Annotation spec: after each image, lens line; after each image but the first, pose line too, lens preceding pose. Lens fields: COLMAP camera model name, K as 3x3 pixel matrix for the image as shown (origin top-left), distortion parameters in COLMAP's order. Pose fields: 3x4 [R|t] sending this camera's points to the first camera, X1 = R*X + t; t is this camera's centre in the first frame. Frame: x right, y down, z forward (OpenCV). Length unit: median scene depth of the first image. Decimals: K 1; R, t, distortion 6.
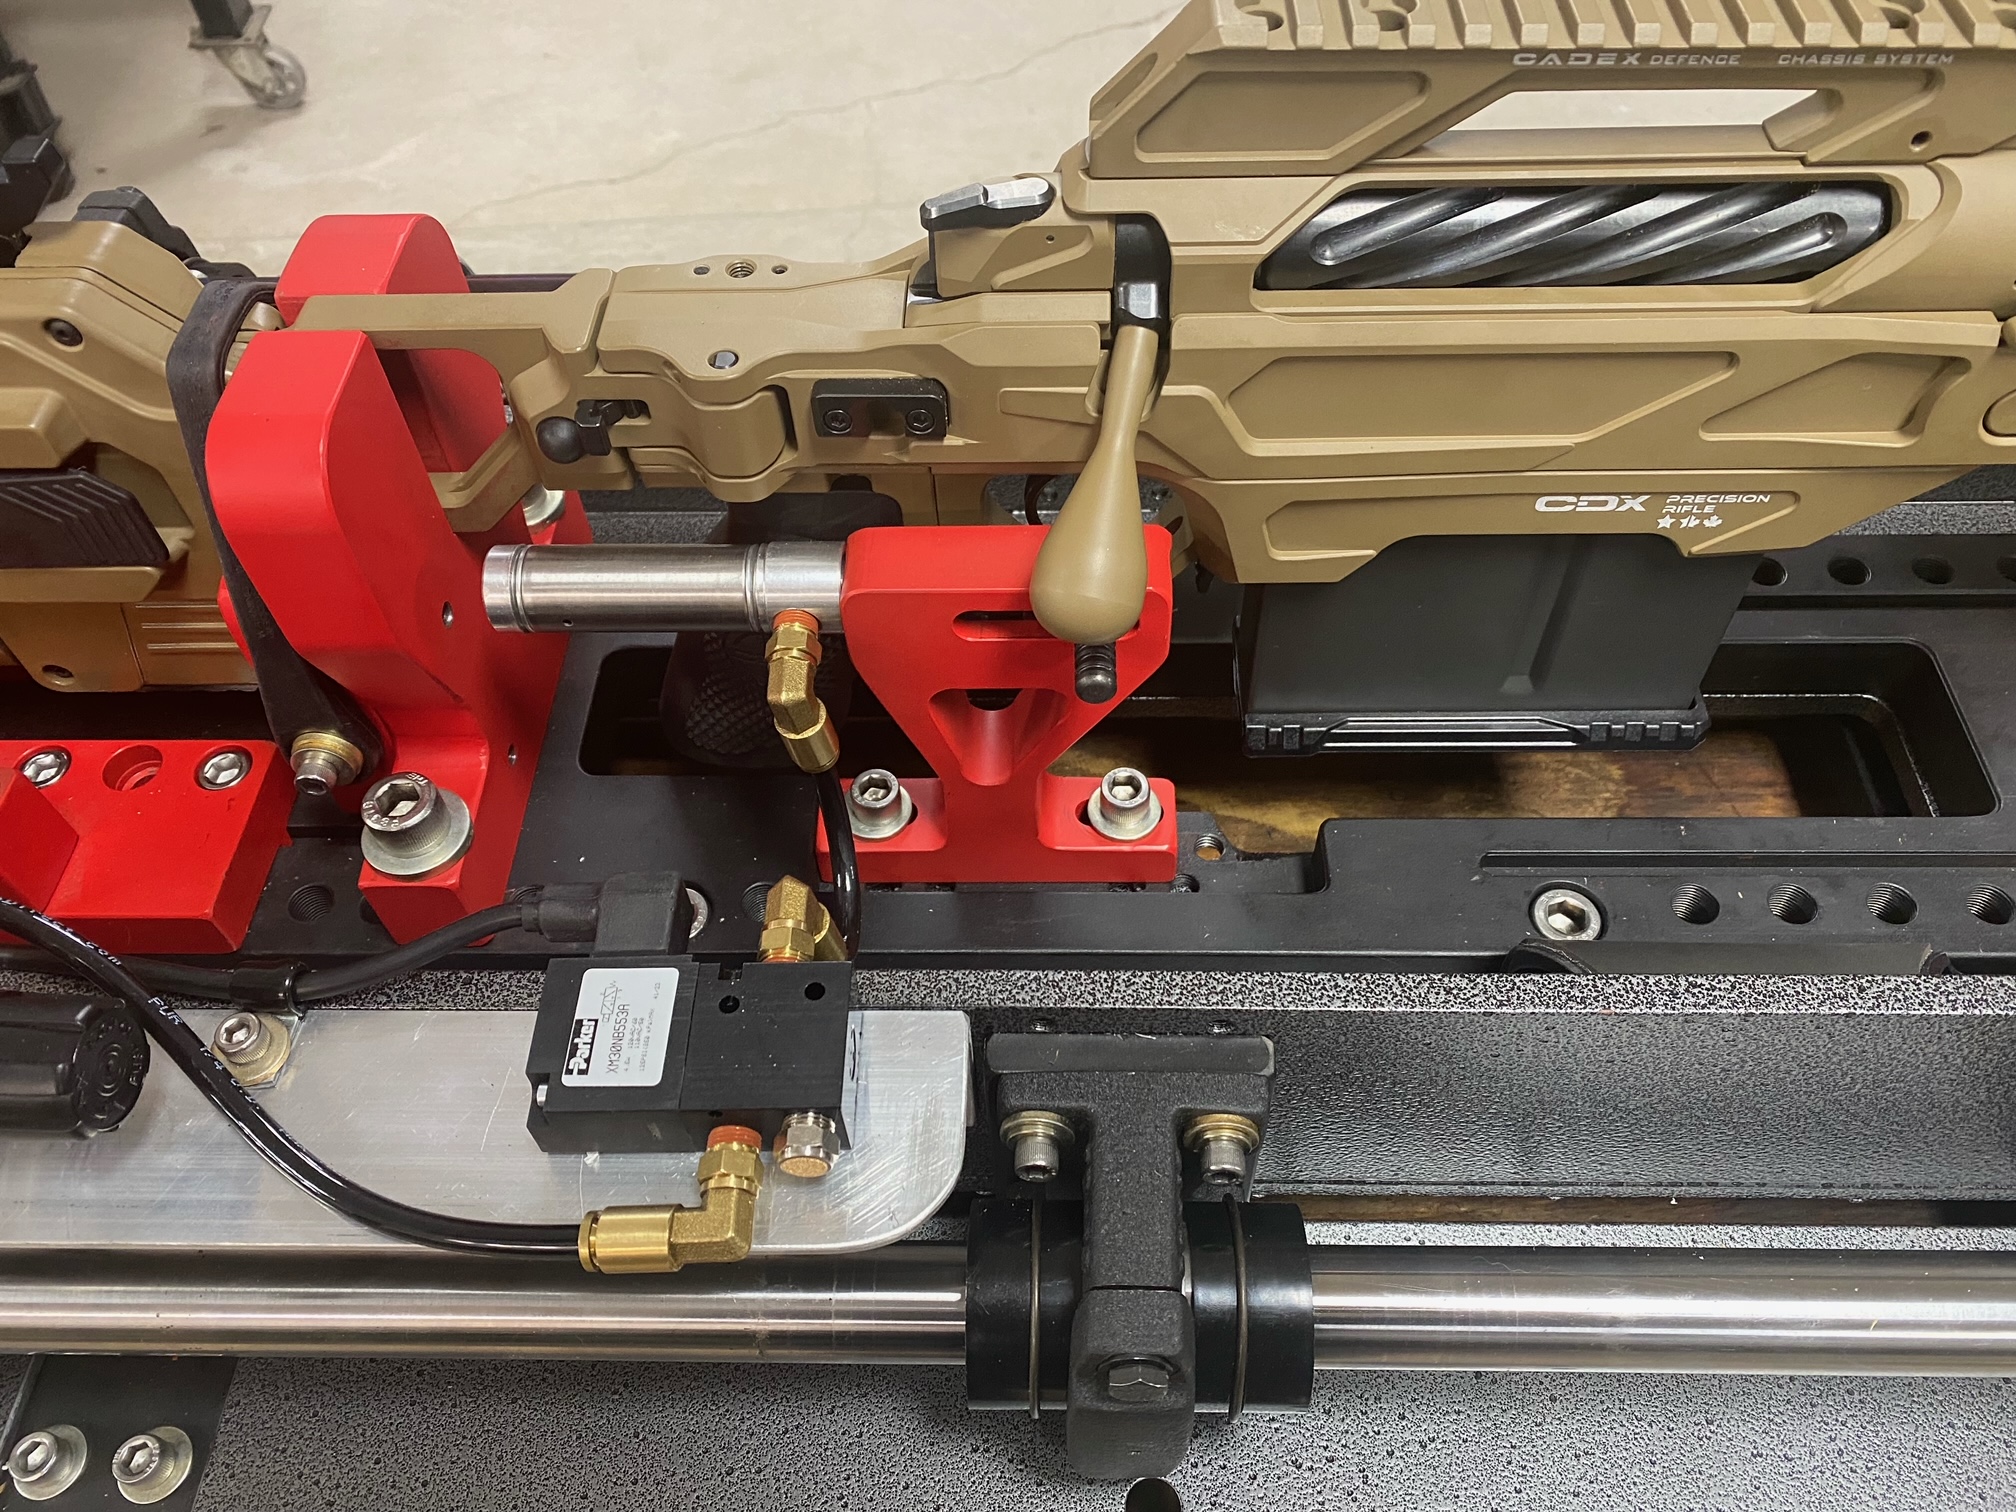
lens RADIAL K [[1541.0, 0, 1003.3], [0, 1541.0, 761.1], [0, 0, 1]] dist [0.026418, -0.027879]
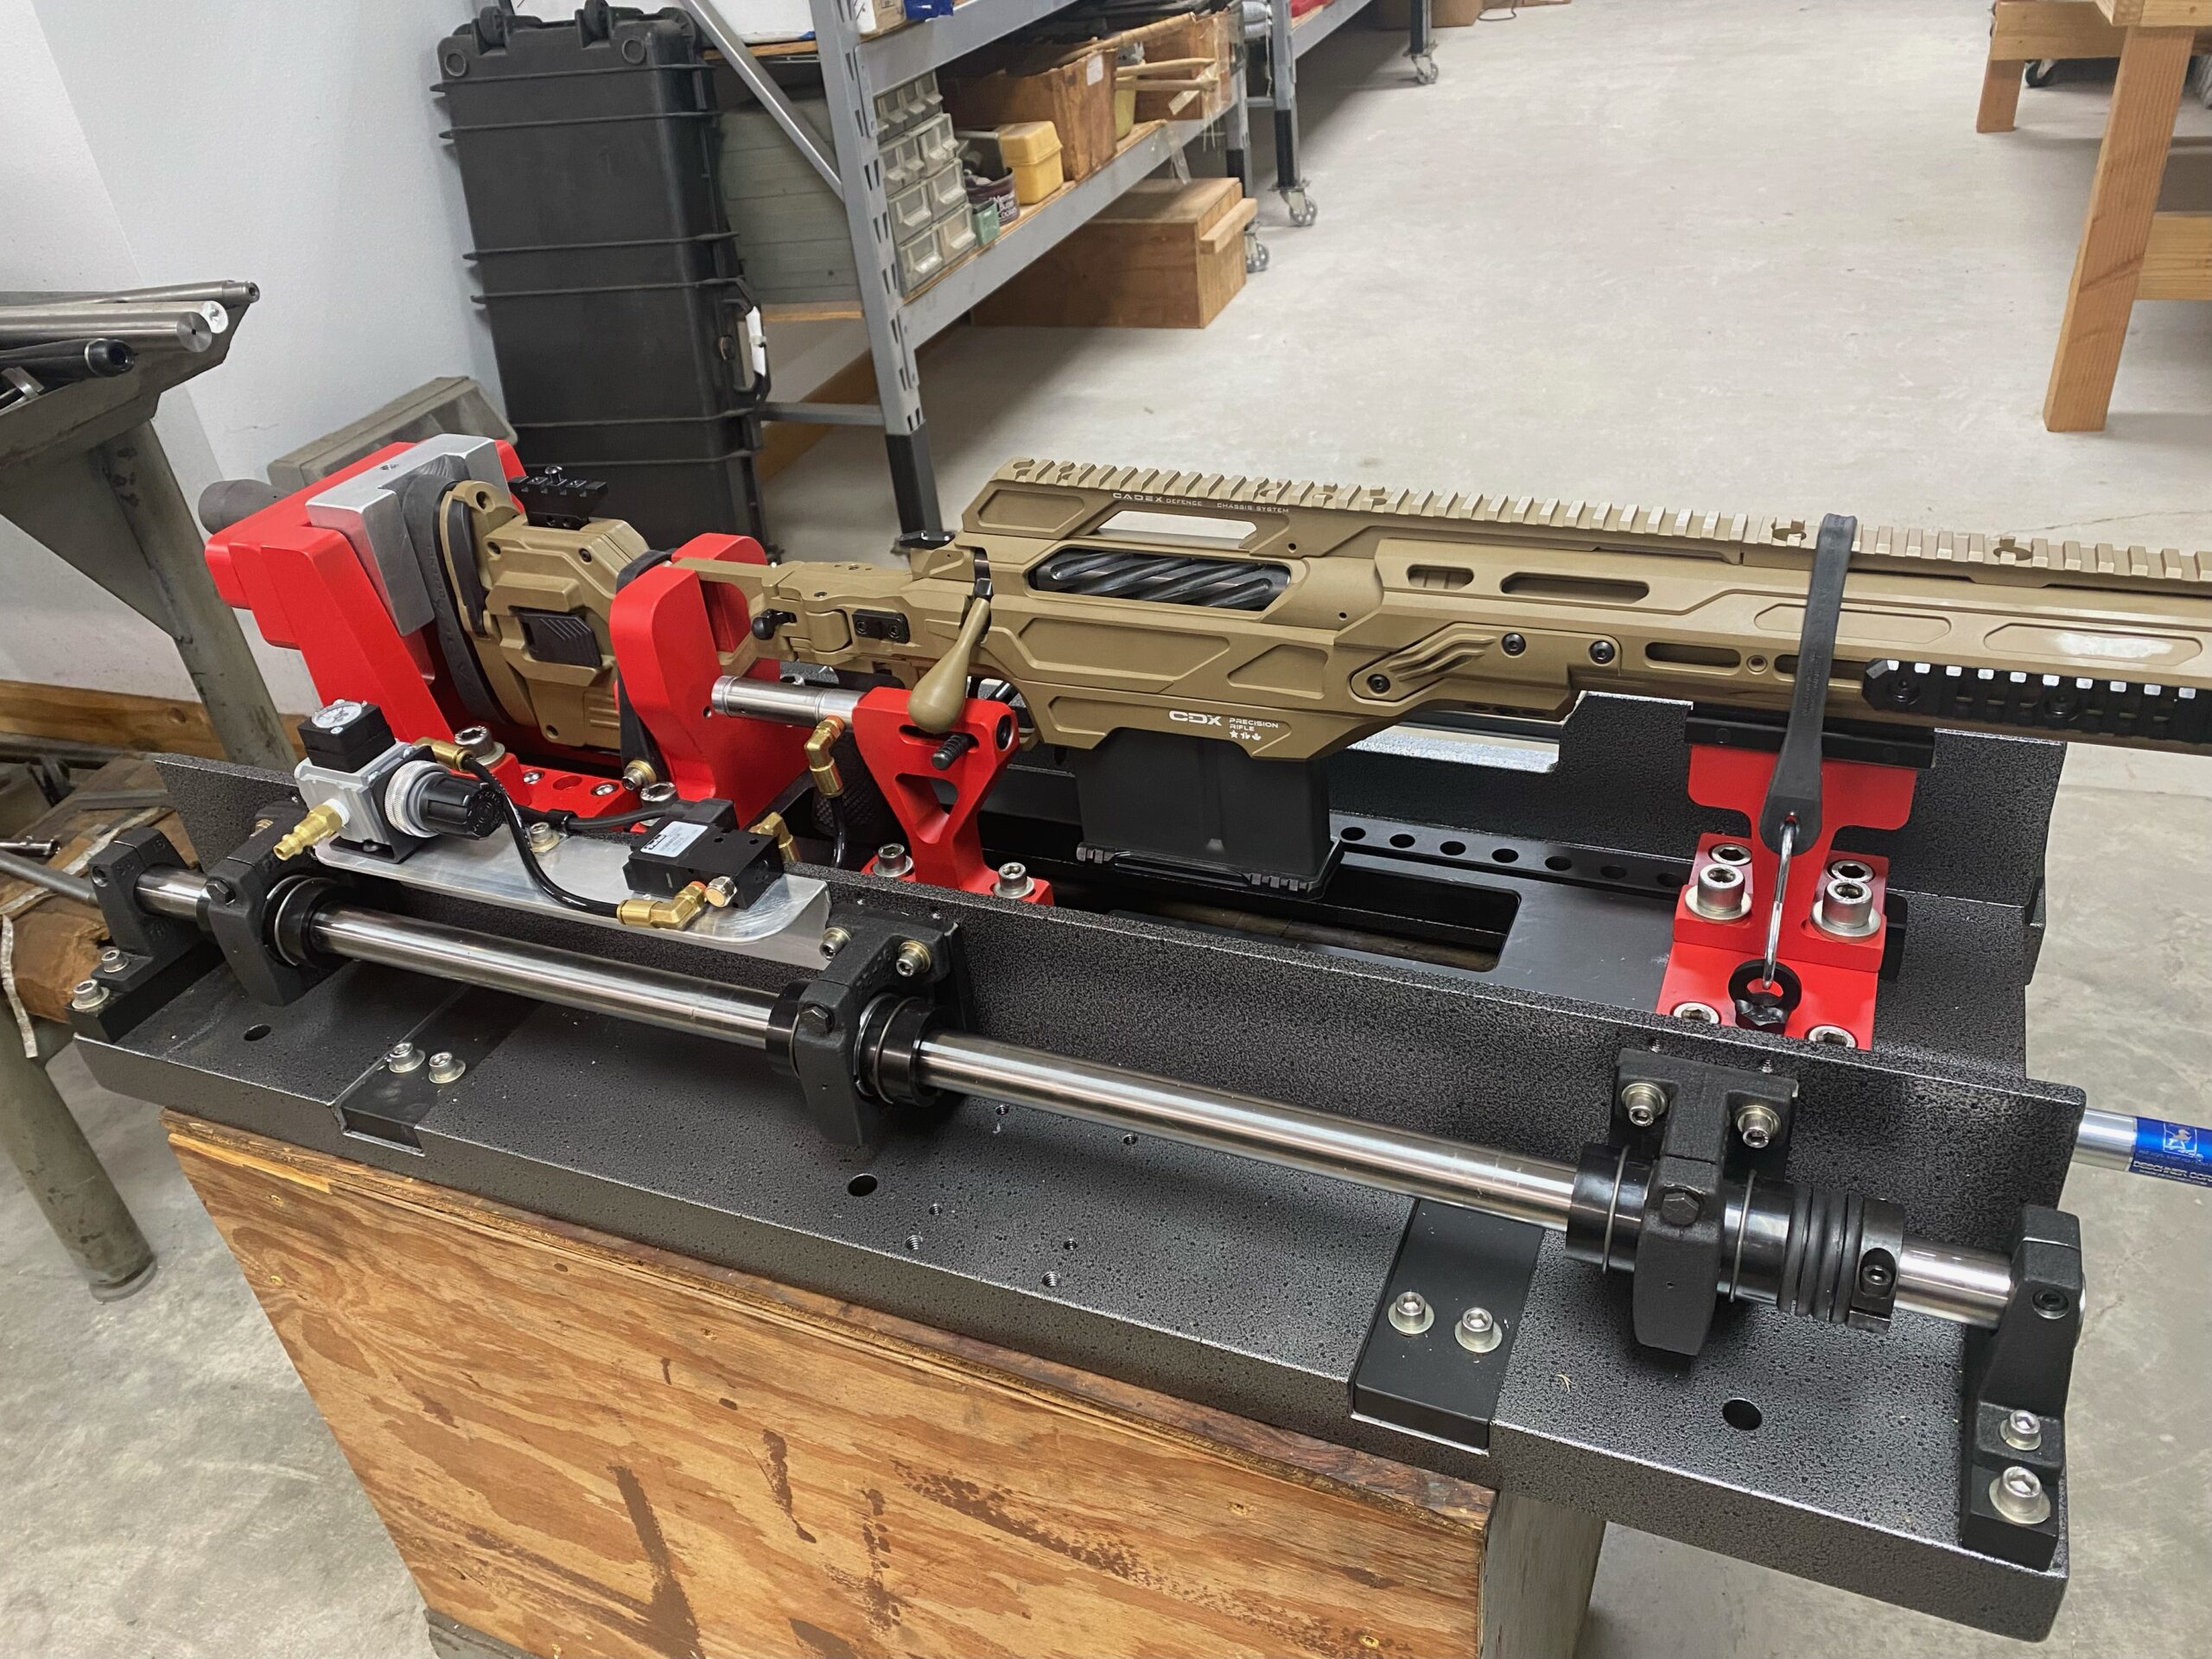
lens RADIAL K [[1690.8, 0, 1103.0], [0, 1690.8, 838.1], [0, 0, 1]] dist [0.026418, -0.027879]
pose [[0.923479, 0.157891, -0.349652, 1.057132], [-0.259118, 0.928793, -0.264955, 0.582713], [0.282920, 0.335281, 0.898634, -0.926754]]
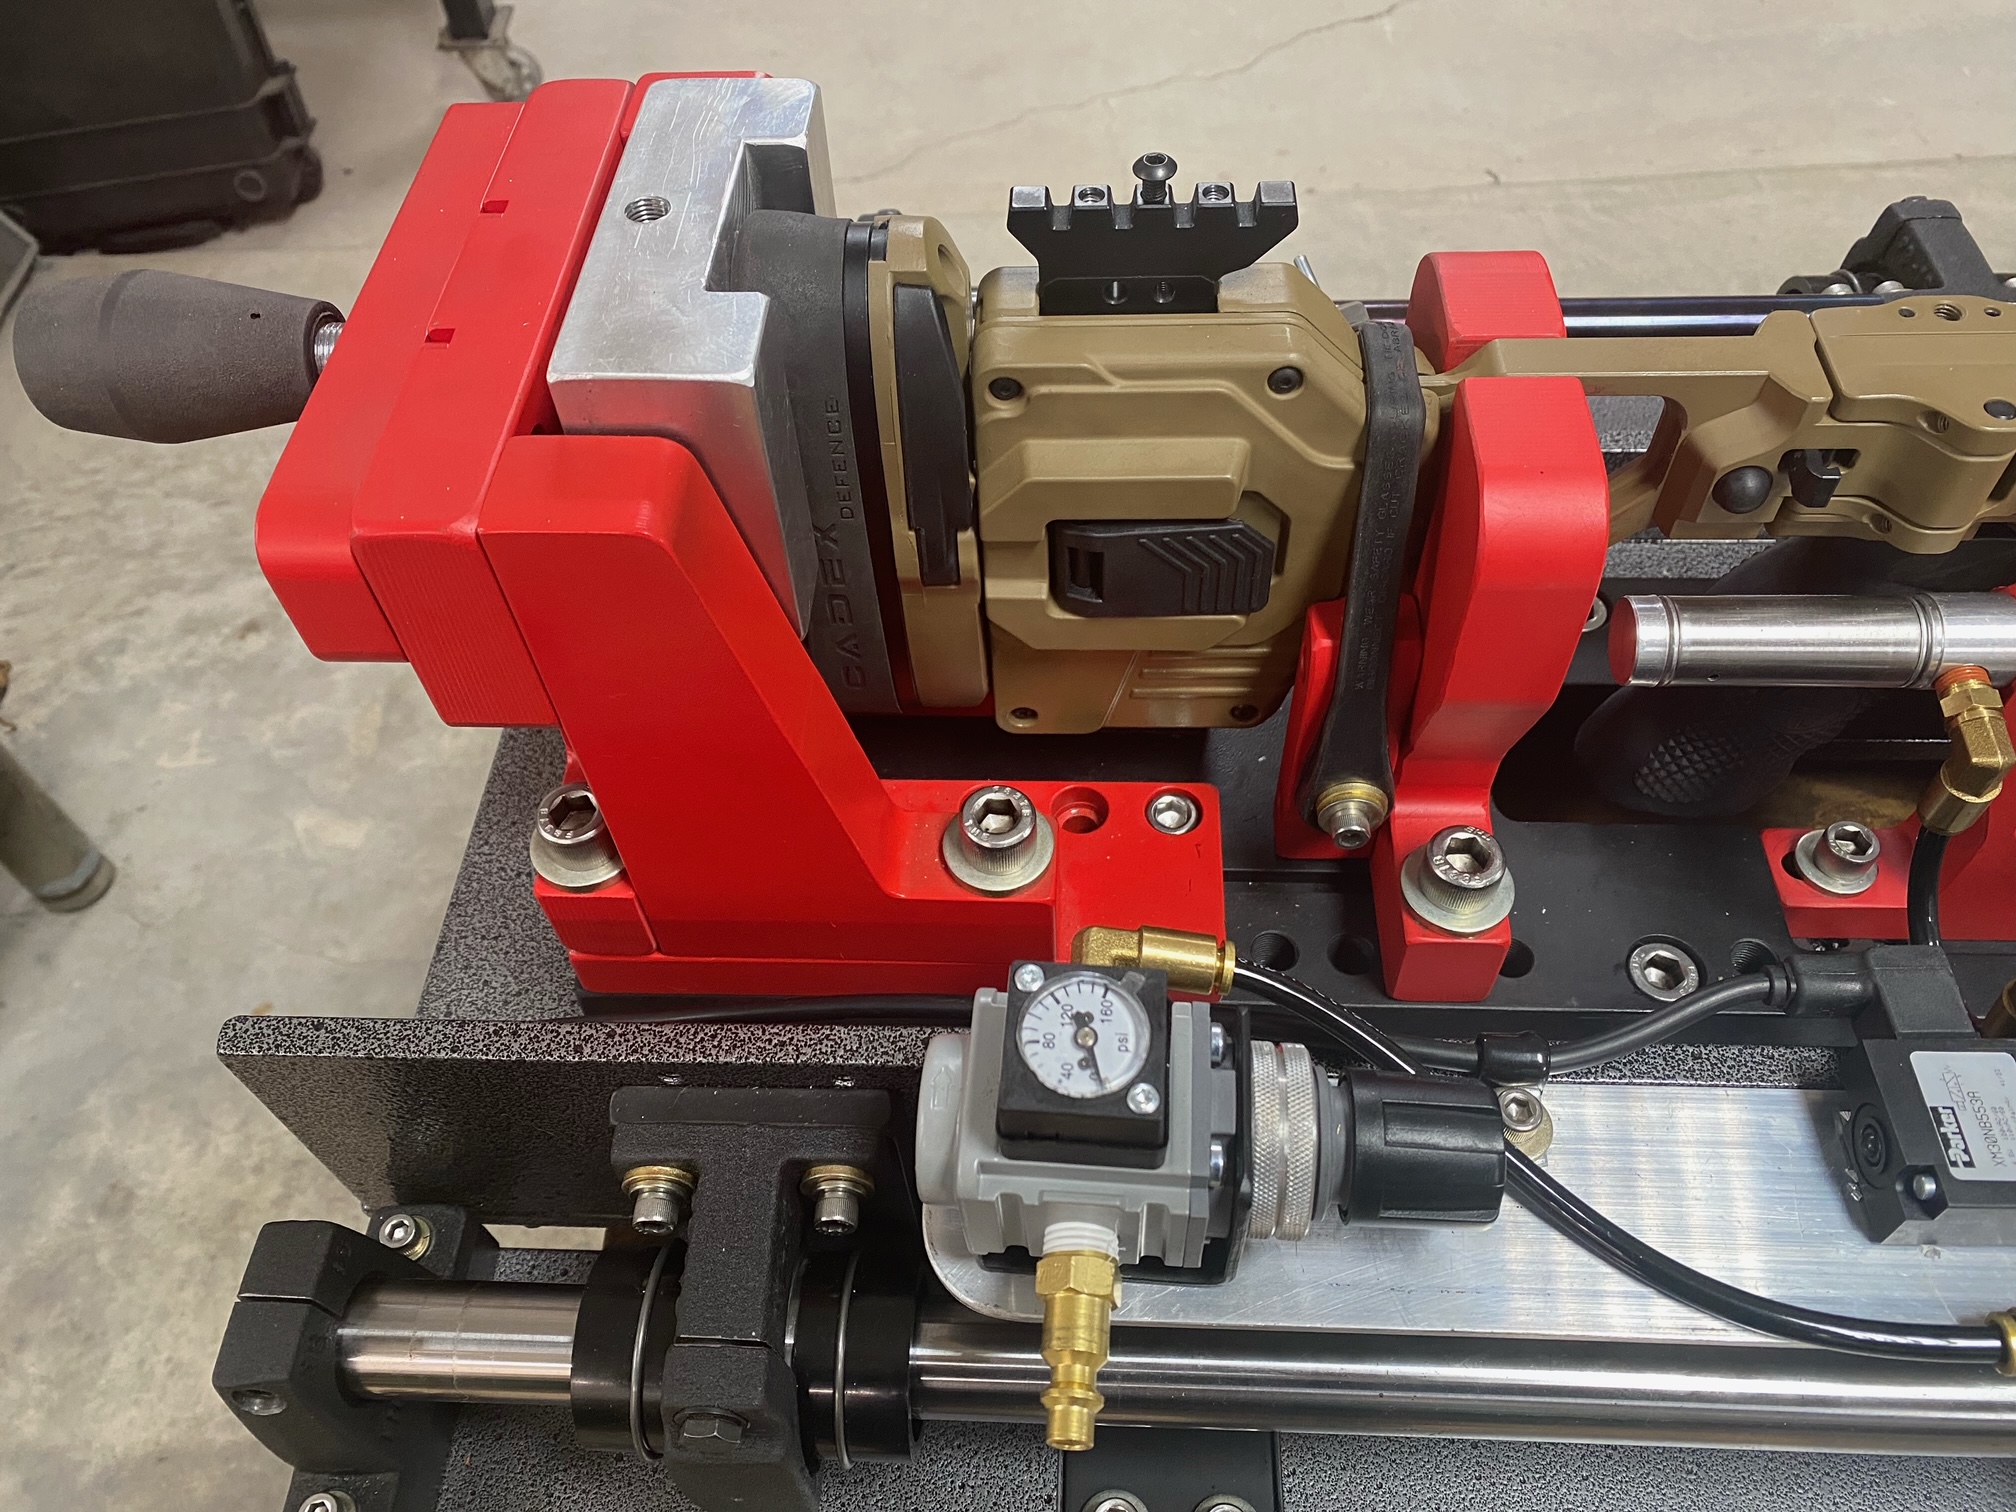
lens RADIAL K [[1541.0, 0, 995.6], [0, 1541.0, 758.7], [0, 0, 1]] dist [0.026418, -0.027879]
pose [[0.999469, 0.008964, -0.031317, -0.722905], [-0.008818, 0.999950, 0.004771, -0.041268], [0.031358, -0.004492, 0.999498, 0.023393]]
